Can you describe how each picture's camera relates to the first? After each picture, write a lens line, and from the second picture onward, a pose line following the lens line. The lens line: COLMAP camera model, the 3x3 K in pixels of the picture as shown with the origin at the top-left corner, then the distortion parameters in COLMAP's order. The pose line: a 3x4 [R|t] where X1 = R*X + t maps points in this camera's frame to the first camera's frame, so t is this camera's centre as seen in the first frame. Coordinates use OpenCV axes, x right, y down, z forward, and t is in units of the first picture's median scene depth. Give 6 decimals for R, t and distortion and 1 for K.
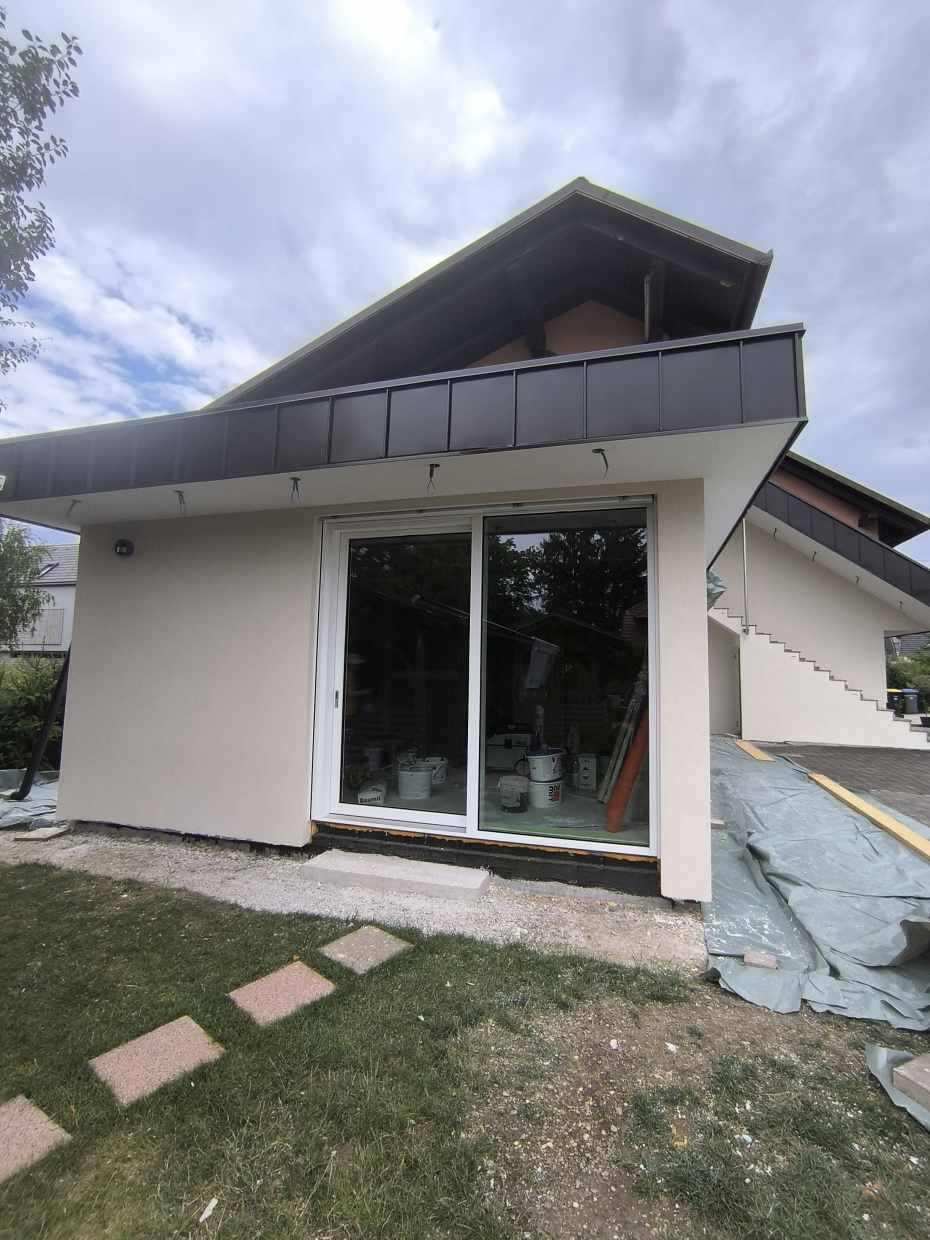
lens RADIAL K [[561.7, 0, 465.0], [0, 561.7, 620.0], [0, 0, 1]] dist [-0.051432, 0.000095]
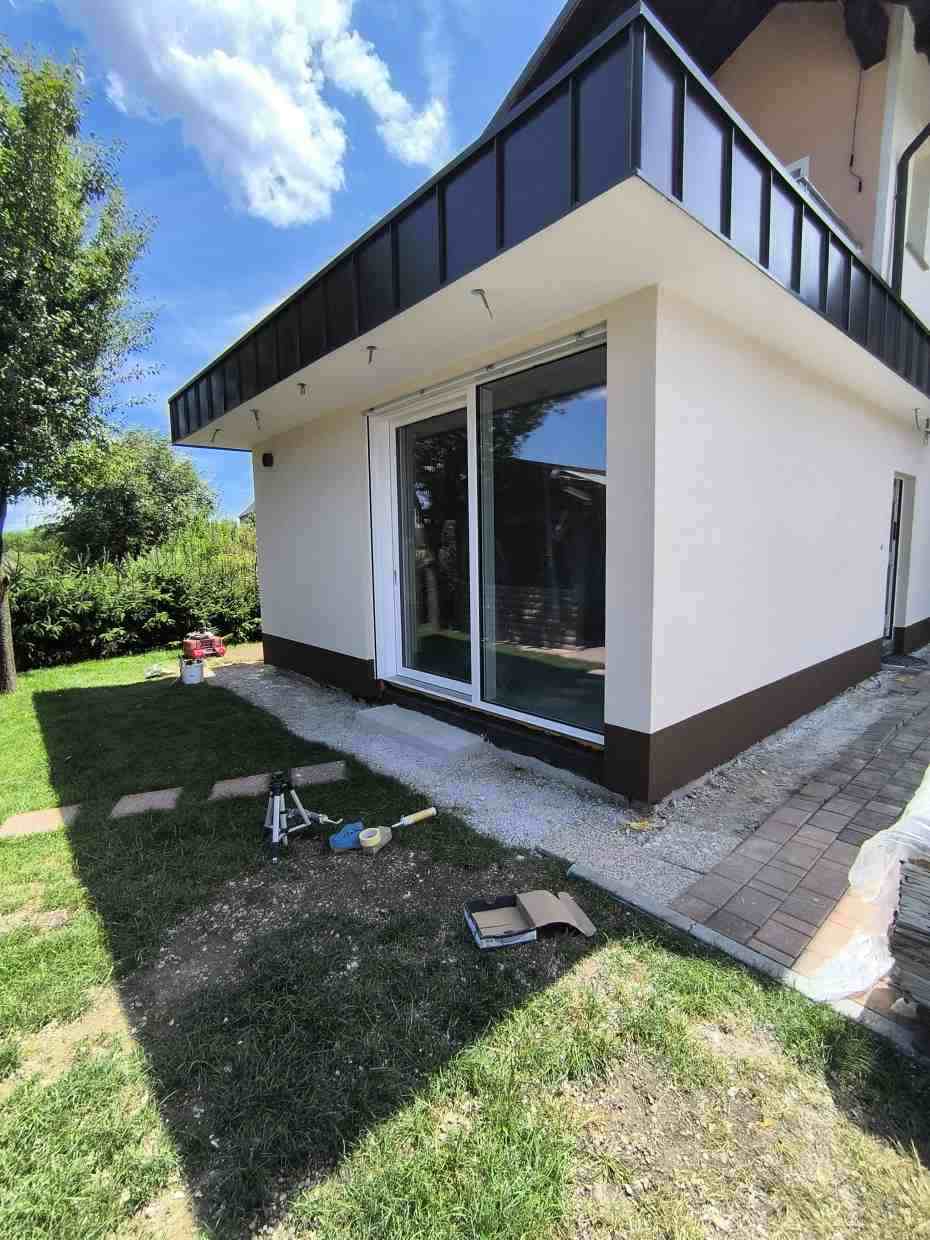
lens RADIAL K [[572.2, 0, 465.0], [0, 572.2, 620.0], [0, 0, 1]] dist [-0.068802, -0.000081]
pose [[0.844126, 0.041660, -0.534524, 0.567317], [0.062900, 0.982397, 0.175898, 0.038344], [0.532442, -0.182102, 0.826646, 0.123809]]
